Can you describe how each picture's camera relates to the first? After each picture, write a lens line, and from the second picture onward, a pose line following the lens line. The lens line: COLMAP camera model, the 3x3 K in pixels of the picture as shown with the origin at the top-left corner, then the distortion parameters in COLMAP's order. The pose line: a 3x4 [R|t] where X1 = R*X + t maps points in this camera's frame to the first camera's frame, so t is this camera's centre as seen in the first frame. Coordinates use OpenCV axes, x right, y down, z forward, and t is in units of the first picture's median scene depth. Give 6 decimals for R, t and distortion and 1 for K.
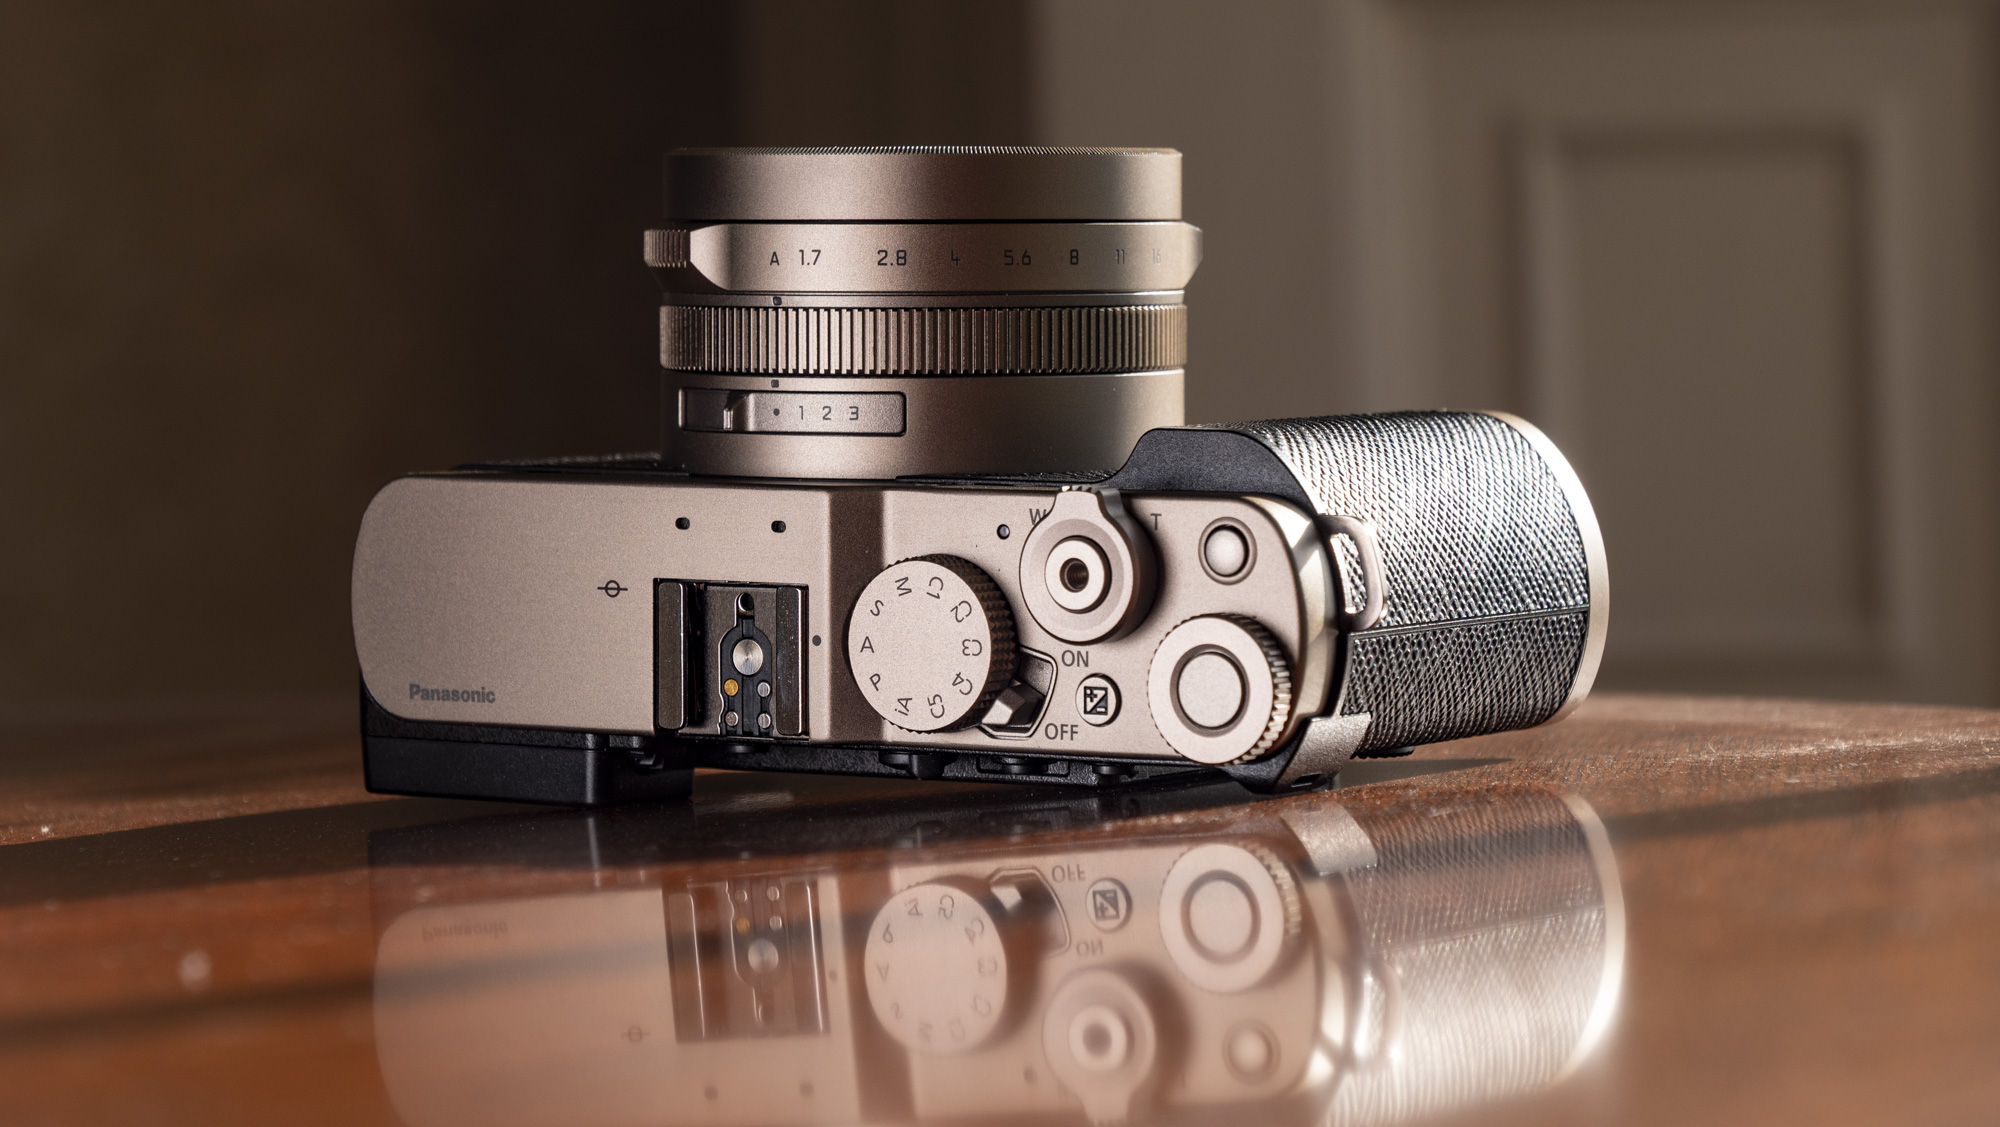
lens RADIAL K [[7533.4, 0, 1000.0], [0, 7533.4, 563.5], [0, 0, 1]] dist [0.058637, -1.011419]
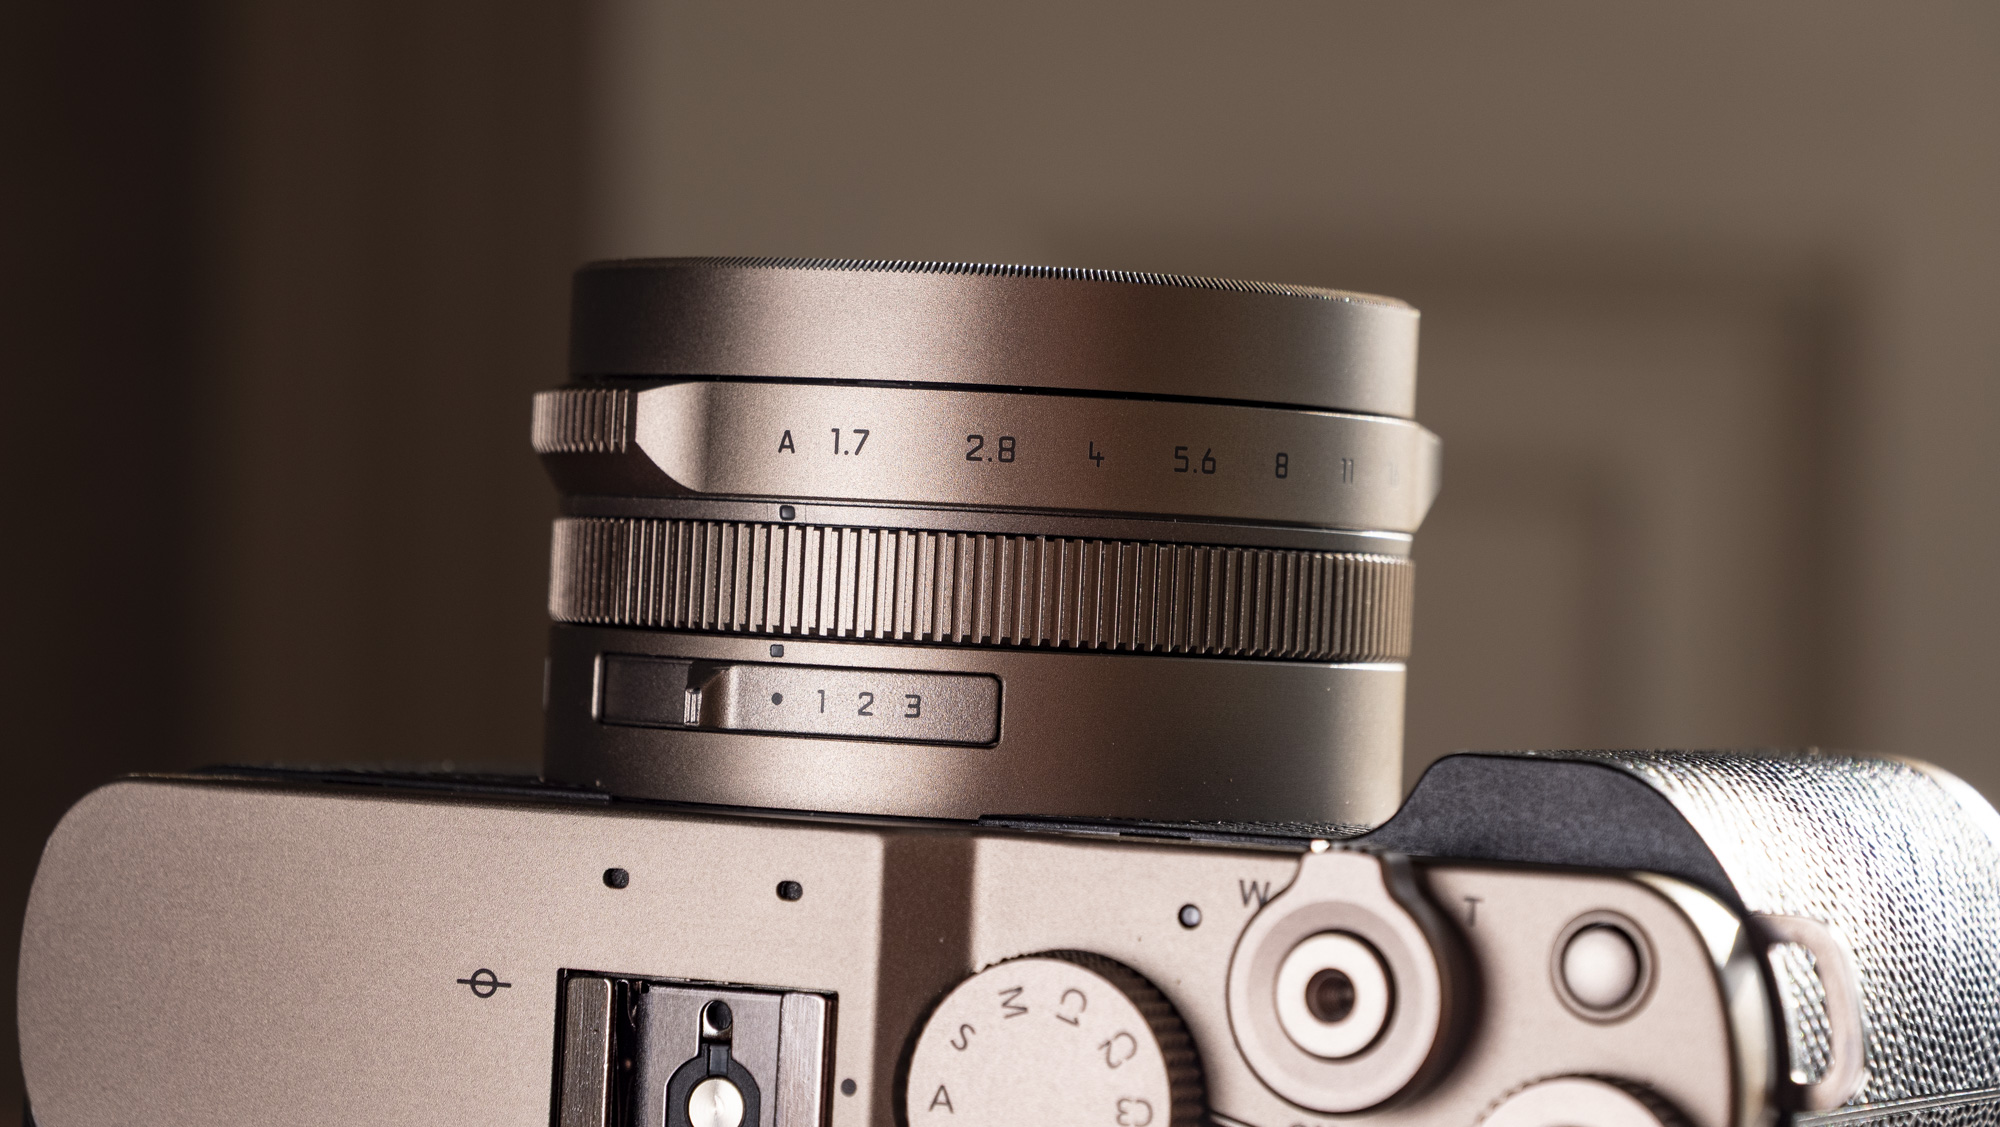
lens RADIAL K [[7533.4, 0, 1000.0], [0, 7533.4, 563.5], [0, 0, 1]] dist [0.058637, -1.011419]
pose [[0.992093, 0.049977, 0.115129, -0.081687], [-0.043709, 0.997454, -0.056340, 0.002053], [-0.117652, 0.050862, 0.991752, 0.408284]]
